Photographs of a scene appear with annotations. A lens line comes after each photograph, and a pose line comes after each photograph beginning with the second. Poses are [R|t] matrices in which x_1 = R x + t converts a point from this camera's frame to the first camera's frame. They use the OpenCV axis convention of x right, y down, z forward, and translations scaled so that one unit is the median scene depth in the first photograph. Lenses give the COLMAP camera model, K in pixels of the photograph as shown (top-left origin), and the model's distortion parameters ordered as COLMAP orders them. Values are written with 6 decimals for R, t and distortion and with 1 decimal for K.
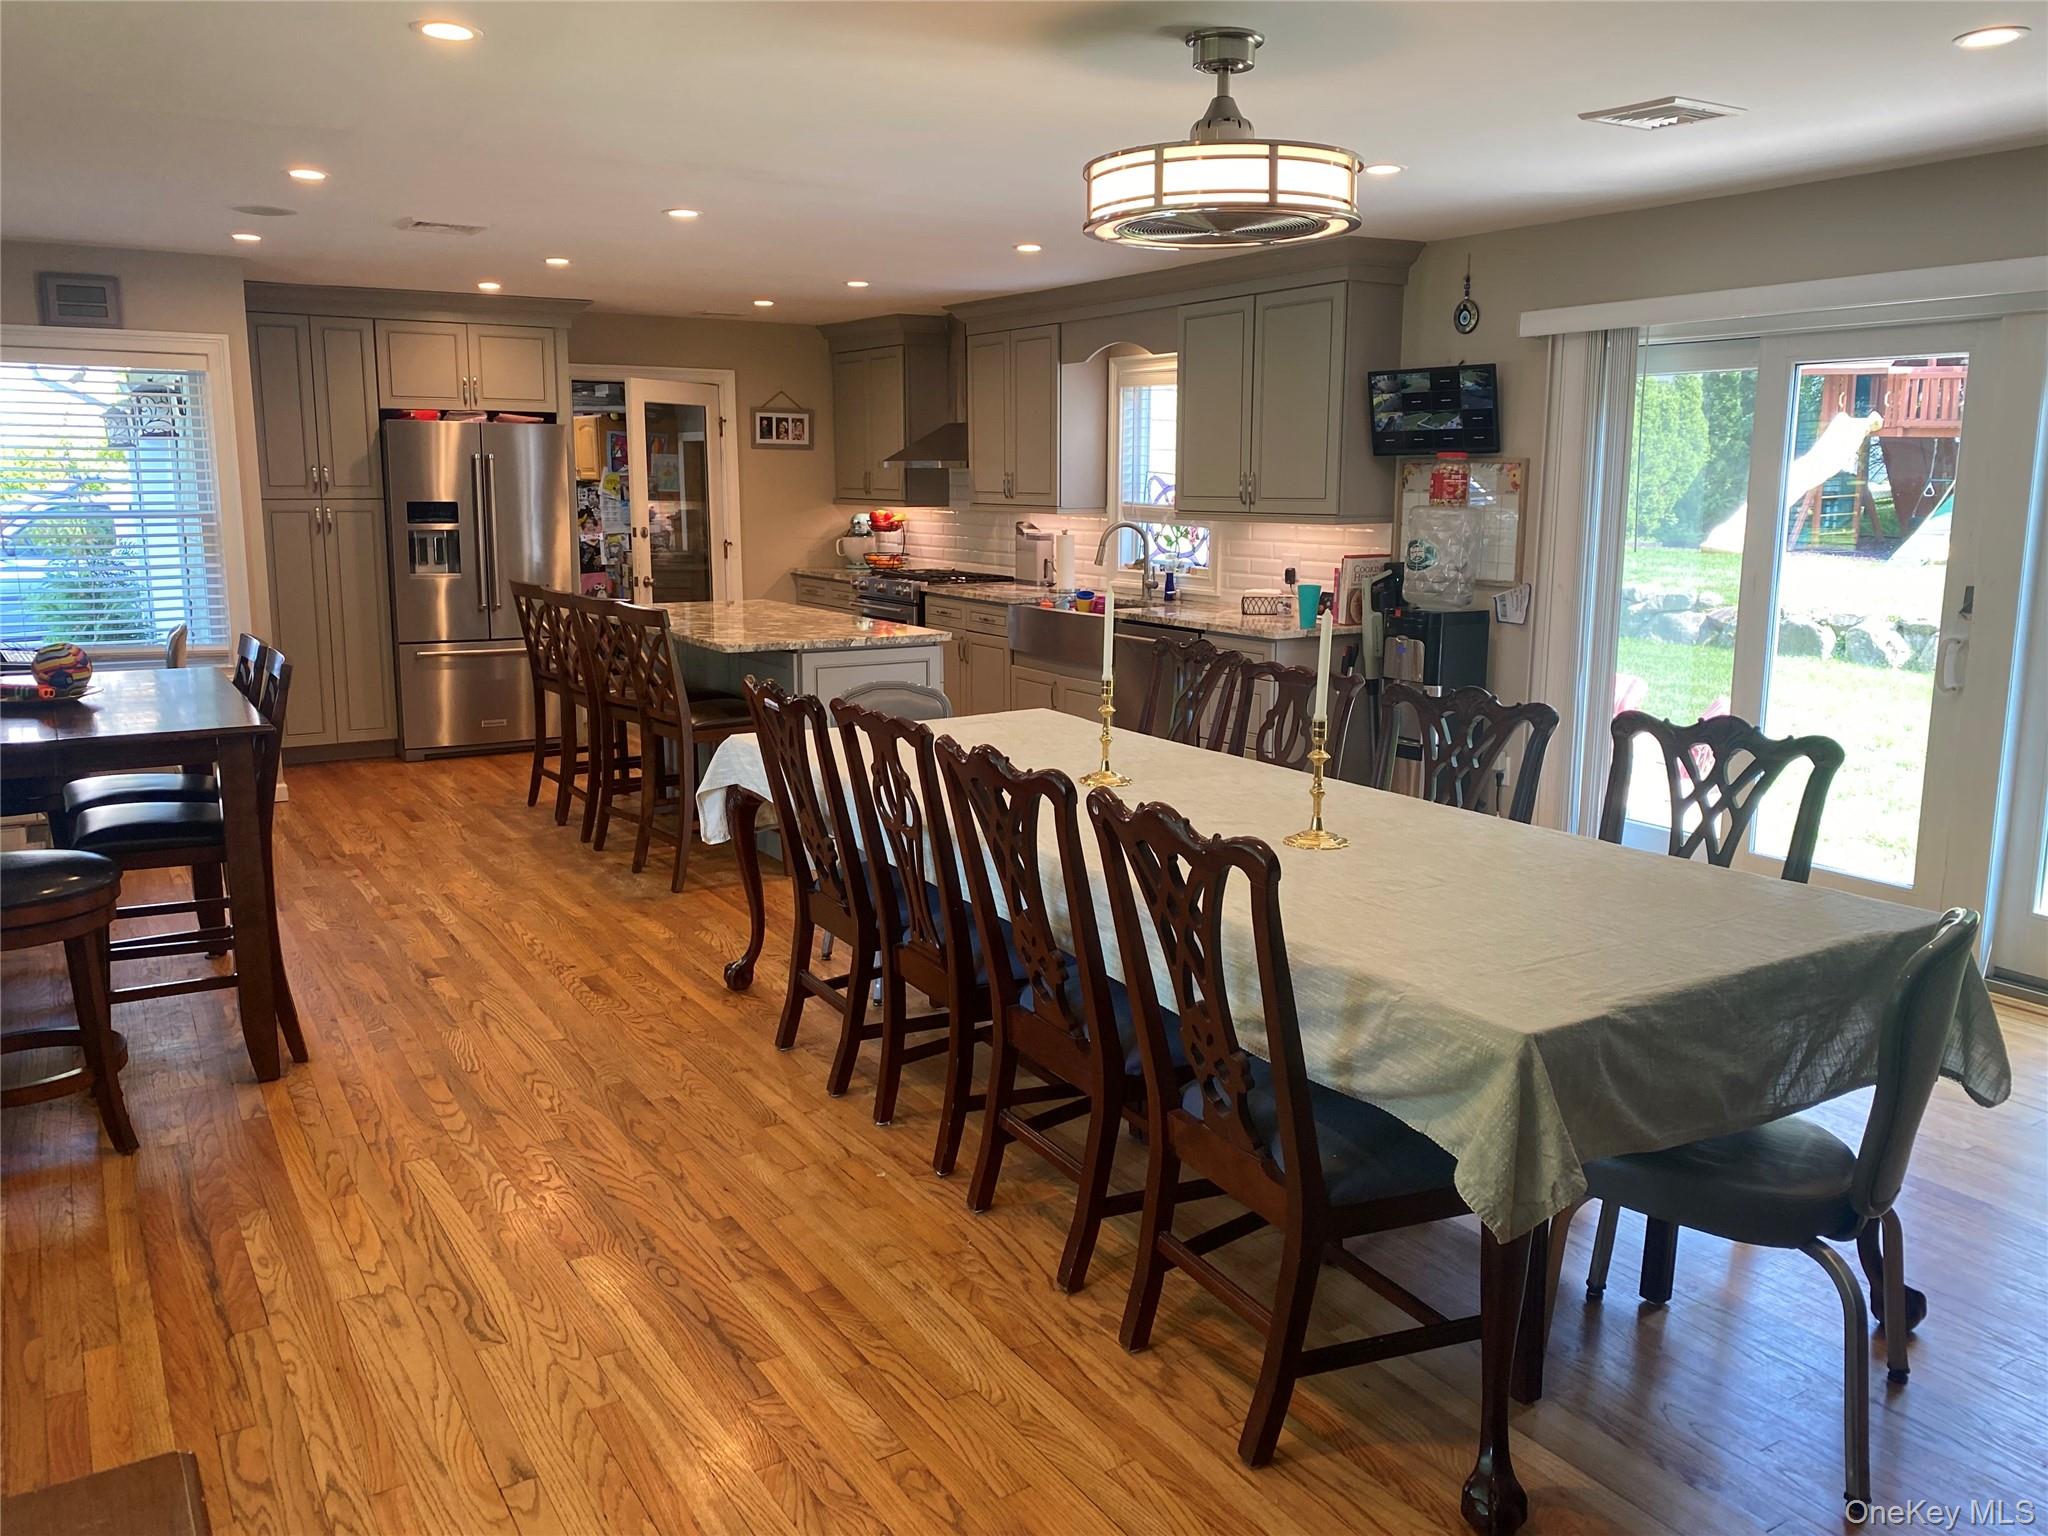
lens RADIAL K [[1542.7, 0, 1024.0], [0, 1542.7, 768.0], [0, 0, 1]] dist [0.097897, -0.276150]
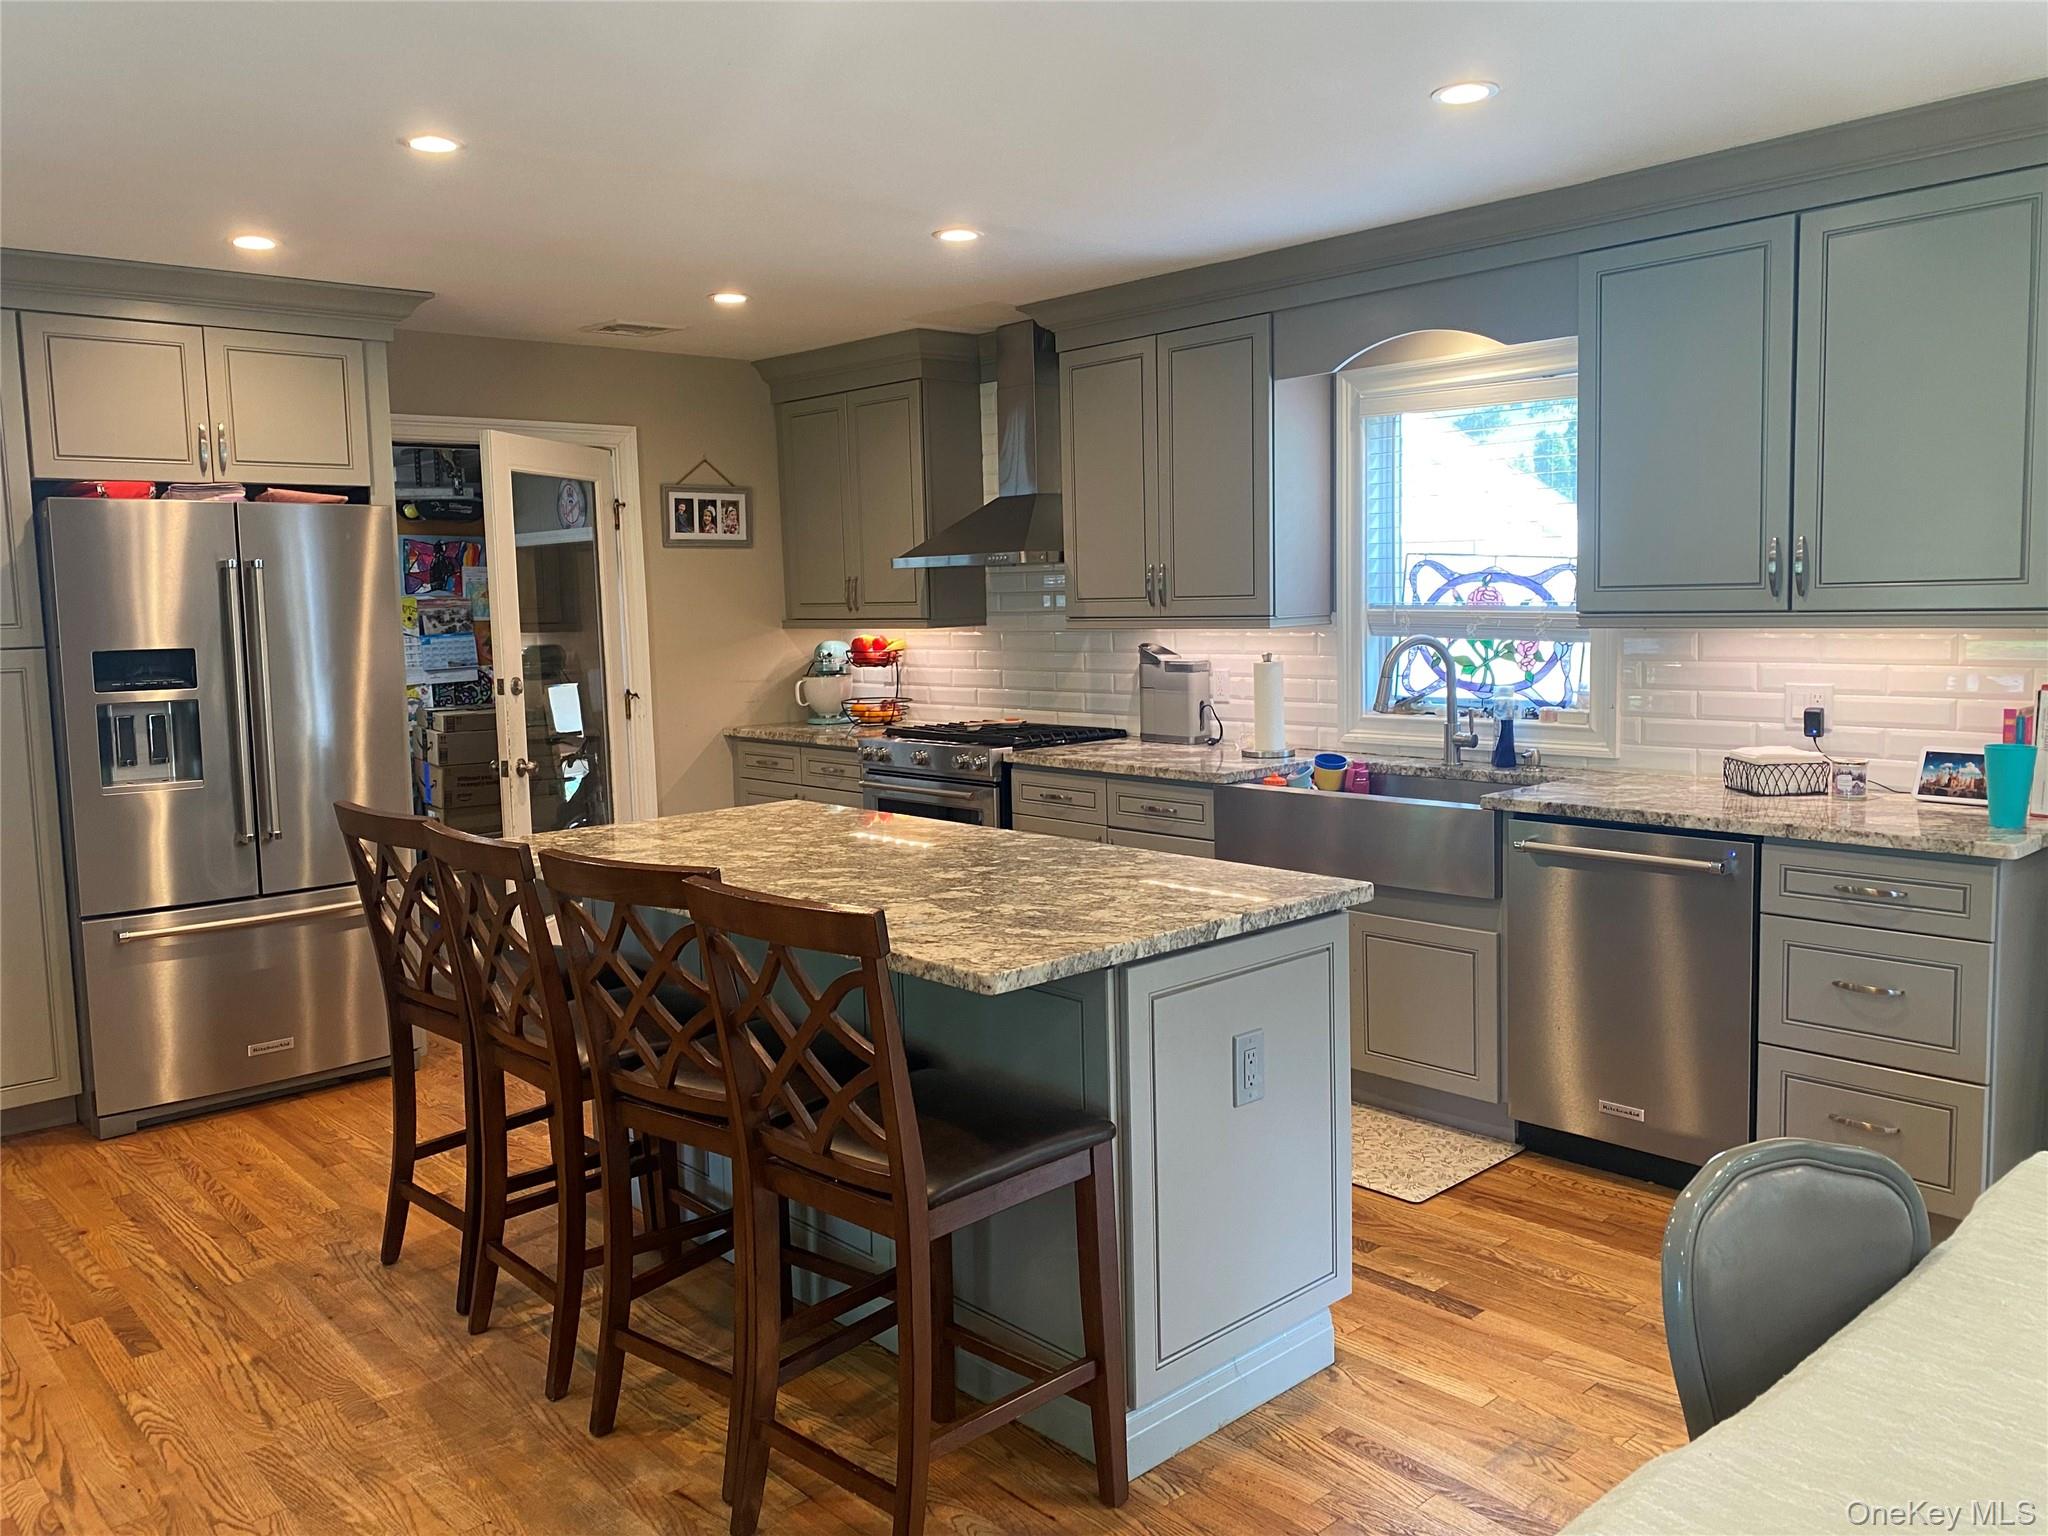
lens RADIAL K [[1563.2, 0, 1024.0], [0, 1563.2, 768.0], [0, 0, 1]] dist [-0.000252, -0.011106]
pose [[0.983673, -0.050256, 0.172808, -0.165782], [0.063303, 0.995478, -0.070831, -0.068559], [-0.168466, 0.080613, 0.982405, 0.397240]]
